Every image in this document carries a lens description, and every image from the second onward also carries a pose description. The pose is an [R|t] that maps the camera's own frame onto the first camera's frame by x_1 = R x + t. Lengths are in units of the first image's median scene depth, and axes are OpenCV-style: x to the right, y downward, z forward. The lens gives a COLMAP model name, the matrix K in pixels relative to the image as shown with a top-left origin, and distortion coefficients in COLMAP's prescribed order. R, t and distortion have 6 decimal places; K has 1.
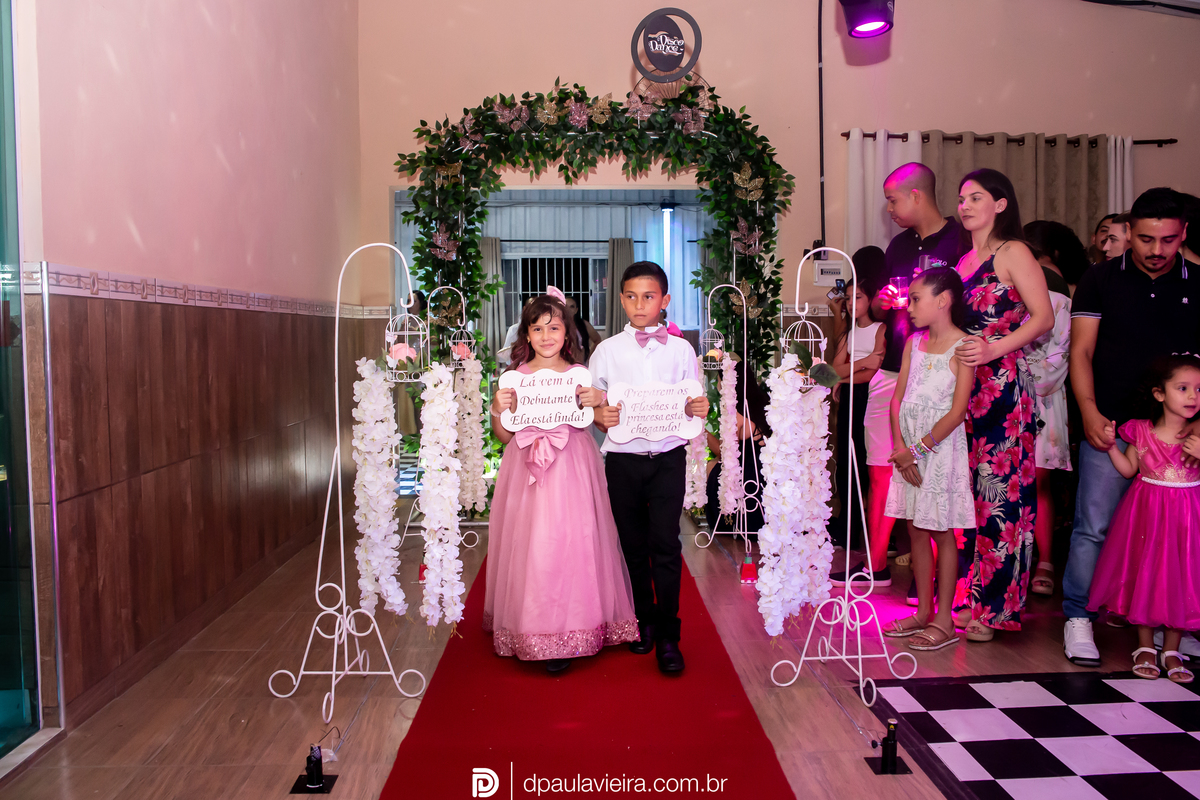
lens RADIAL K [[910.7, 0, 600.0], [0, 910.7, 400.0], [0, 0, 1]] dist [-0.231151, 0.058090]
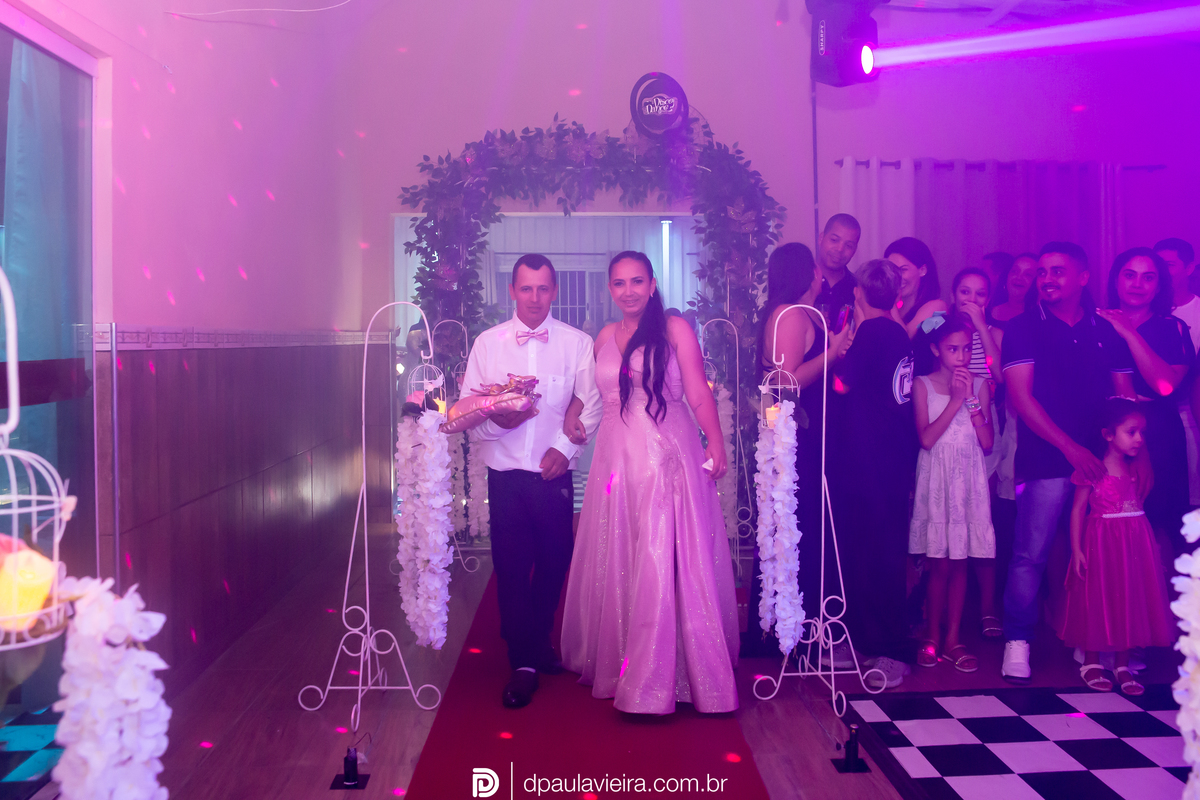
lens RADIAL K [[898.6, 0, 598.0], [0, 898.6, 362.2], [0, 0, 1]] dist [-0.164818, 0.005979]
pose [[1.000000, -0.000083, 0.000669, -0.001675], [0.000130, 0.997524, -0.070332, -0.020225], [-0.000662, 0.070332, 0.997523, -0.118266]]
